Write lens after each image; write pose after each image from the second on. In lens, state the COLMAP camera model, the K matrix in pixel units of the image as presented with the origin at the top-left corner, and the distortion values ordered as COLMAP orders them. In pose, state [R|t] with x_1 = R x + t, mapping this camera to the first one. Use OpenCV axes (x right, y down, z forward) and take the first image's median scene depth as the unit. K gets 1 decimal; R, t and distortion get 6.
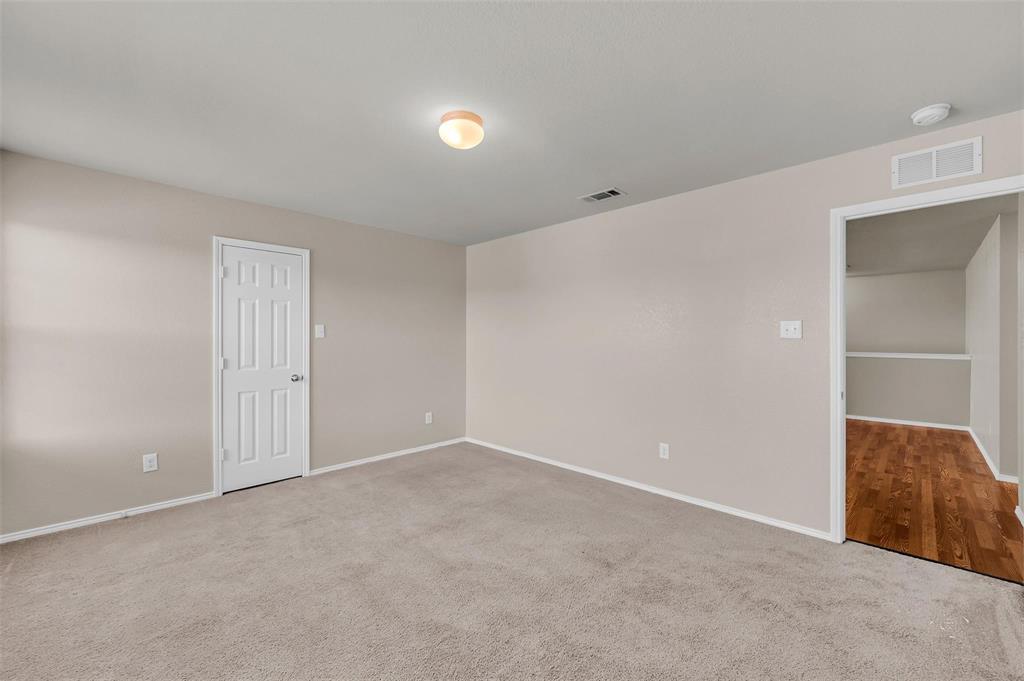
lens RADIAL K [[422.1, 0, 511.1], [0, 422.1, 335.8], [0, 0, 1]] dist [-0.000039, -0.000268]
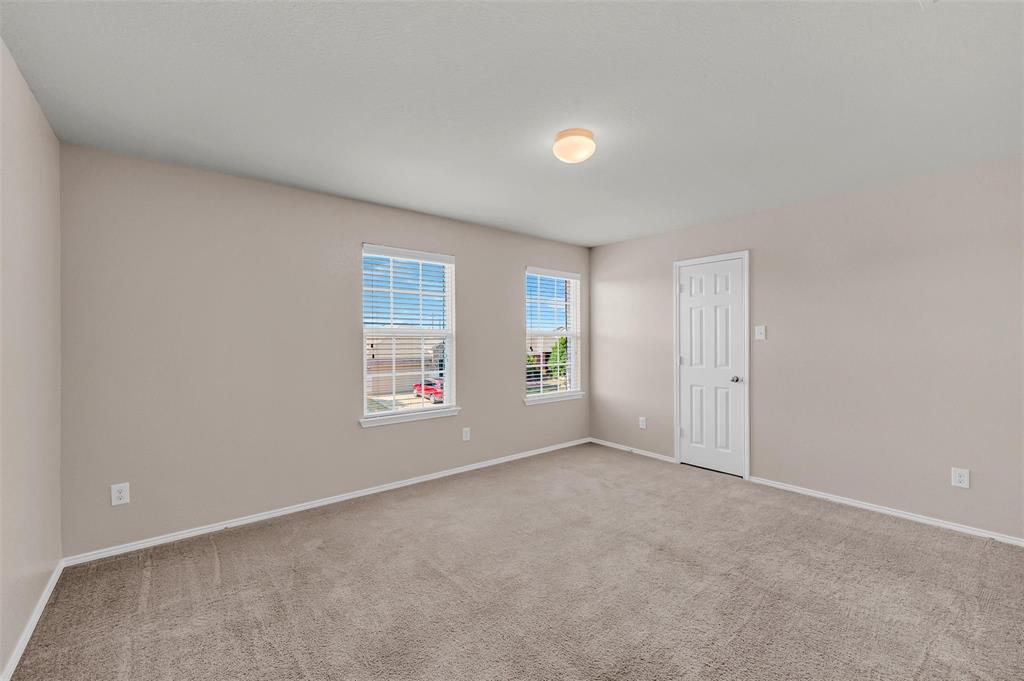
lens RADIAL K [[422.1, 0, 511.1], [0, 422.1, 335.8], [0, 0, 1]] dist [-0.000039, -0.000268]
pose [[-0.128396, -0.013580, -0.991630, 0.595876], [0.008366, 0.999856, -0.014776, 0.005854], [0.991688, -0.010193, -0.128264, 0.609348]]
